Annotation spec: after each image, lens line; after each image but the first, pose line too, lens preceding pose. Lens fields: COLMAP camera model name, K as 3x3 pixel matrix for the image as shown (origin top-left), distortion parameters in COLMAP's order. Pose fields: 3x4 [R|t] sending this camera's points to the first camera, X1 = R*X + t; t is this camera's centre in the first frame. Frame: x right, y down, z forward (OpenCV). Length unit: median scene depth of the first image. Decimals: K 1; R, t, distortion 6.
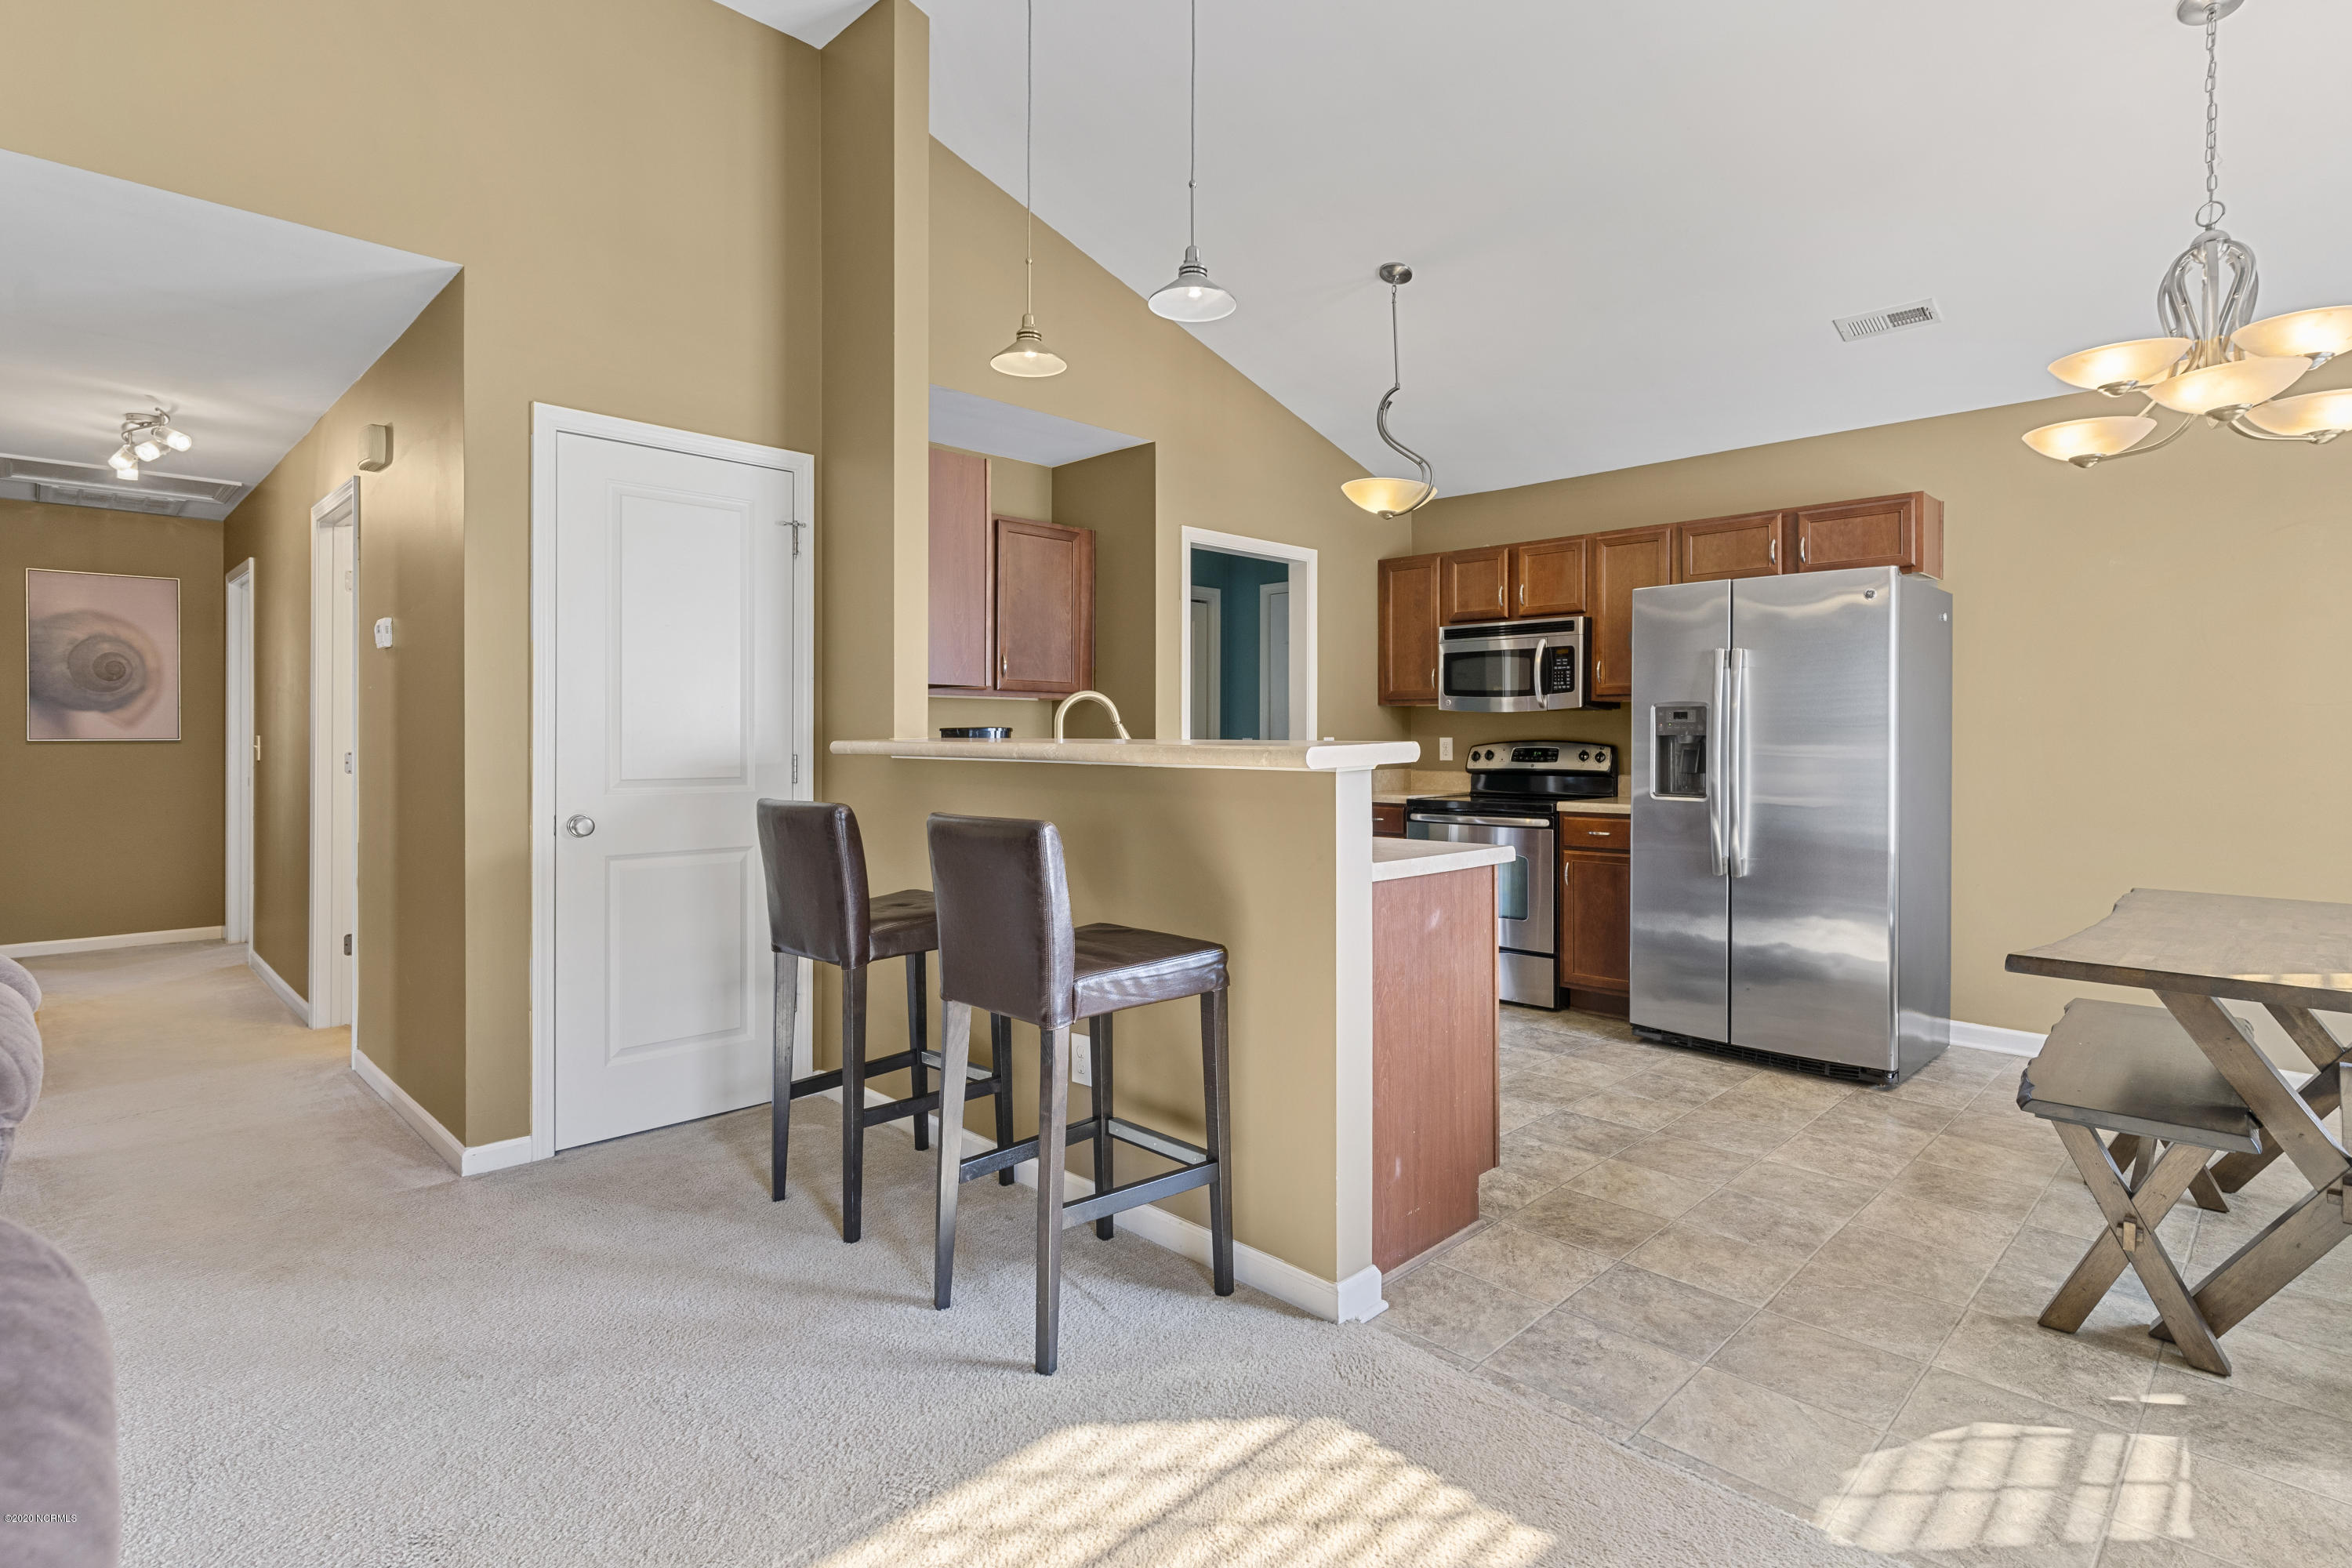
lens RADIAL K [[1160.0, 0, 1178.1], [0, 1160.0, 747.6], [0, 0, 1]] dist [-0.002304, 0.000230]
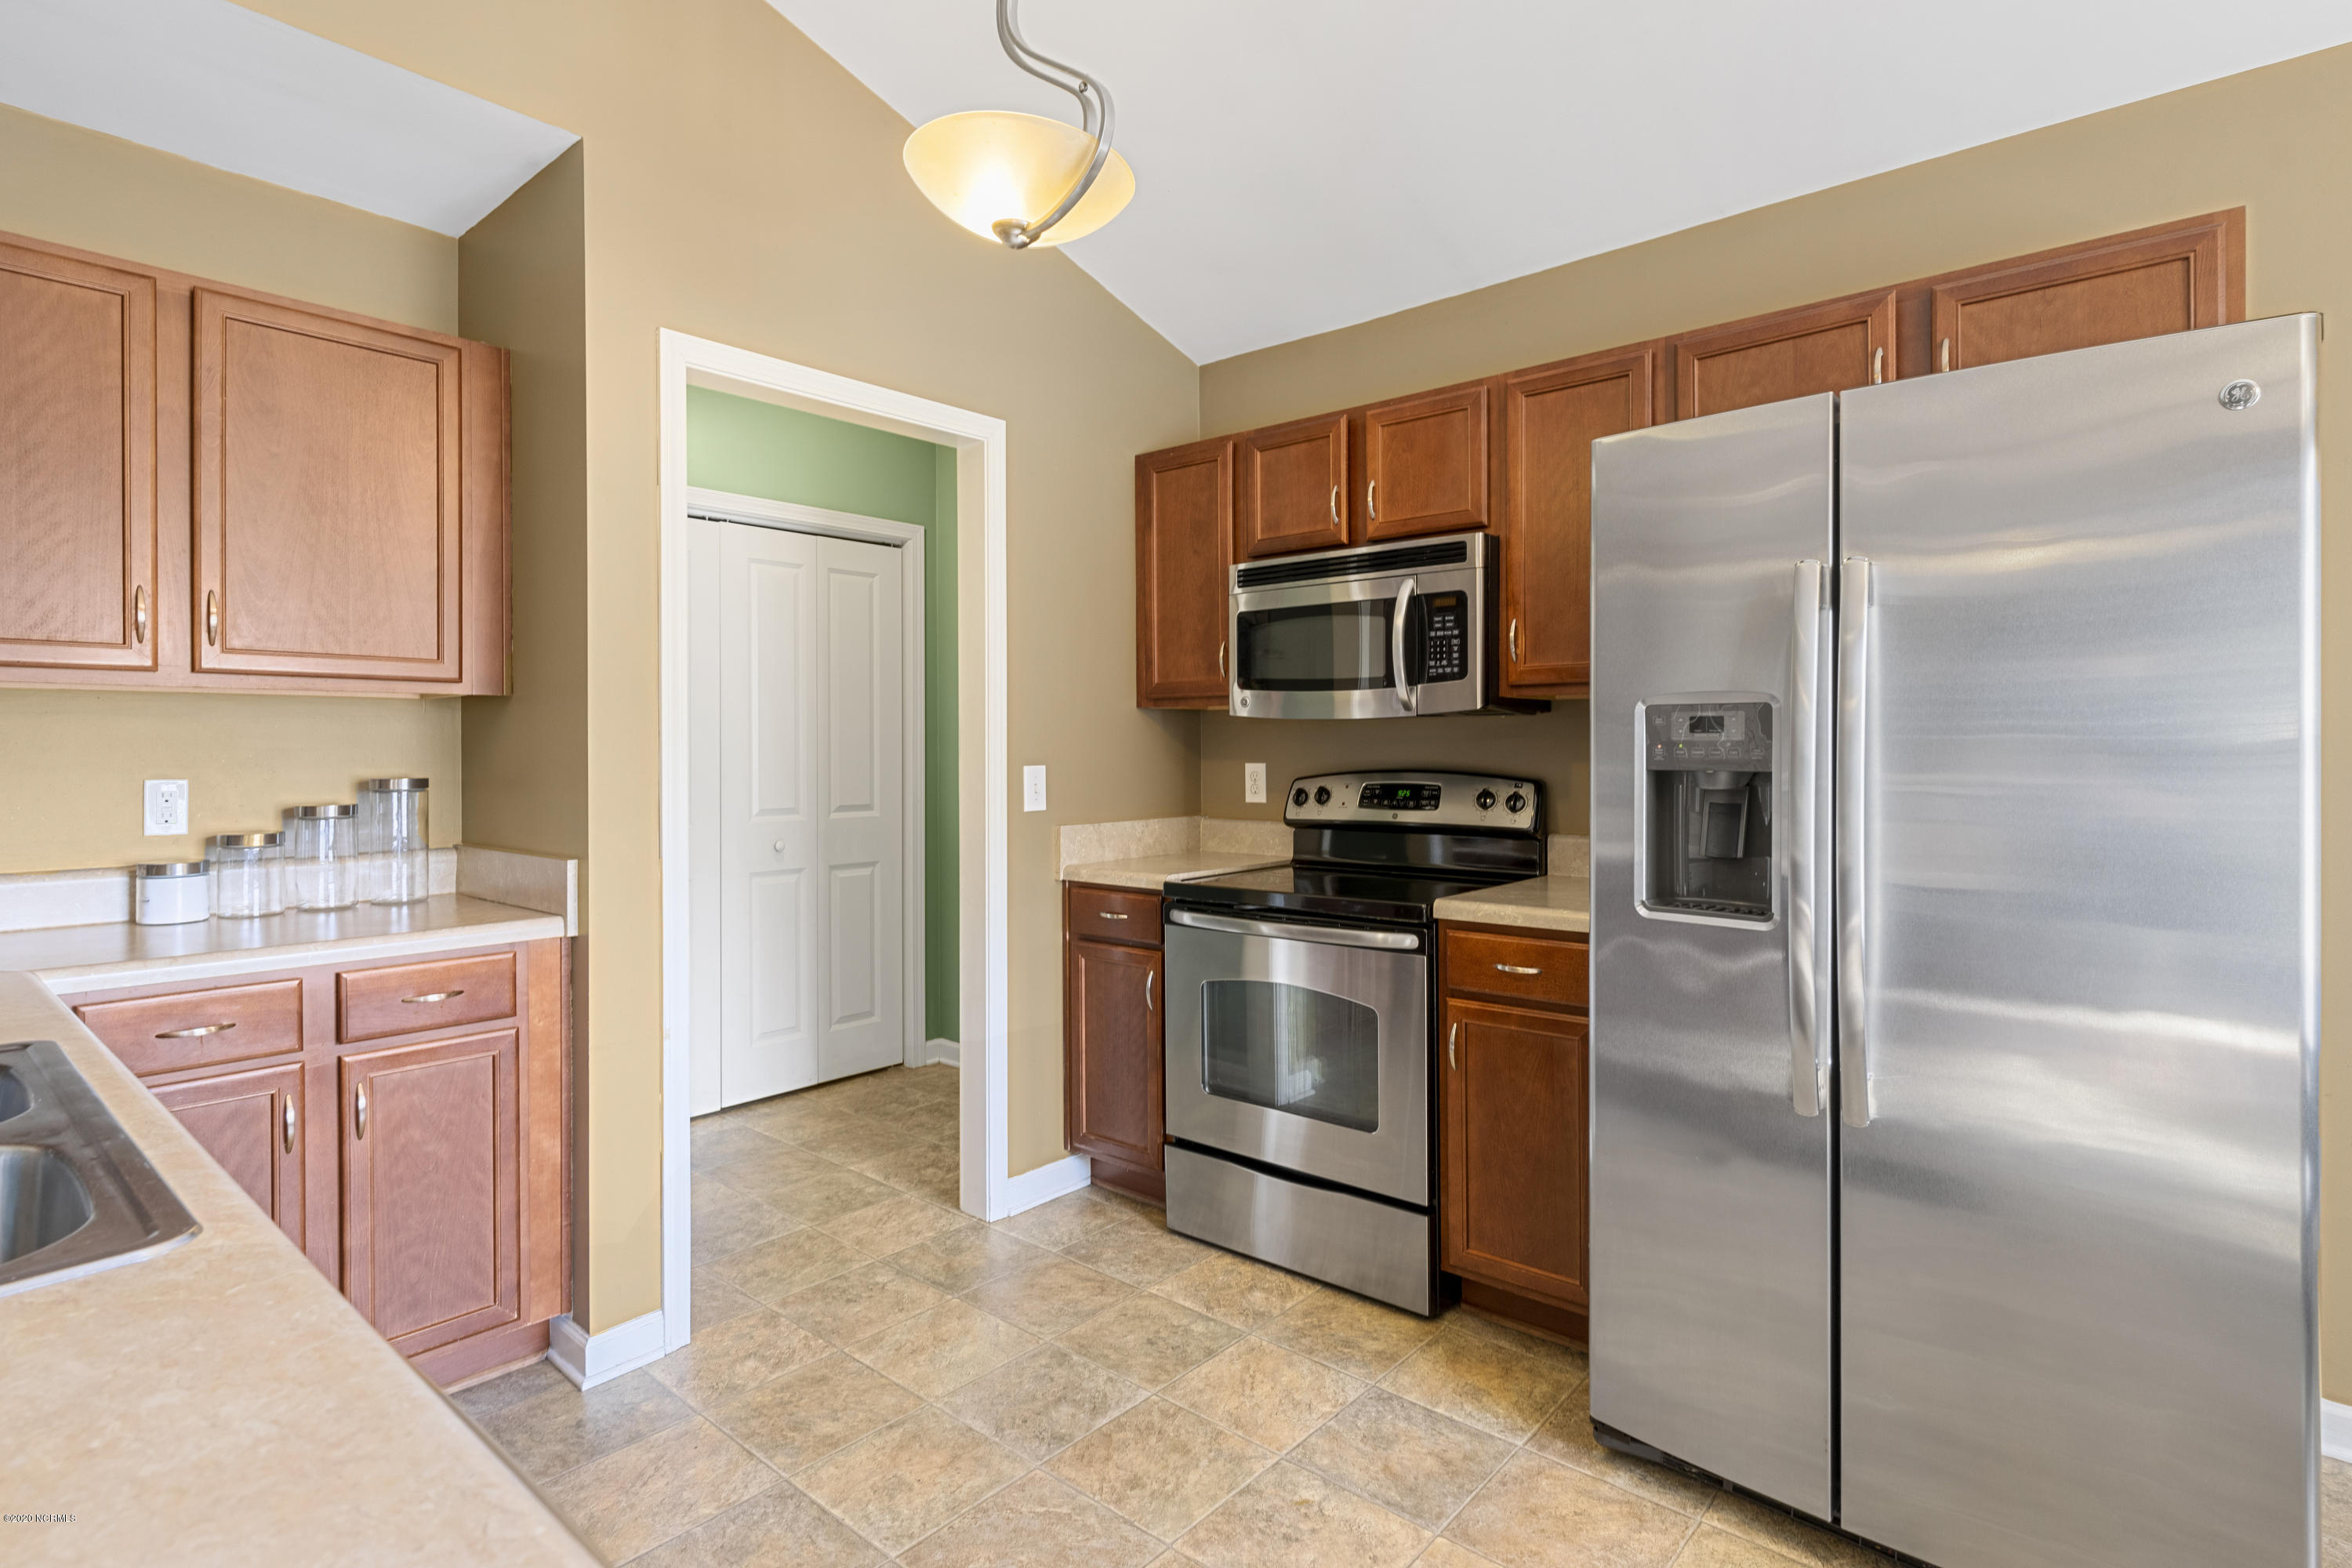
lens RADIAL K [[1160.0, 0, 1178.1], [0, 1160.0, 747.6], [0, 0, 1]] dist [-0.002304, 0.000230]
pose [[0.997006, -0.002118, 0.077298, 0.175328], [0.002863, 0.999951, -0.009517, -0.013234], [-0.077274, 0.009710, 0.996963, 0.501184]]
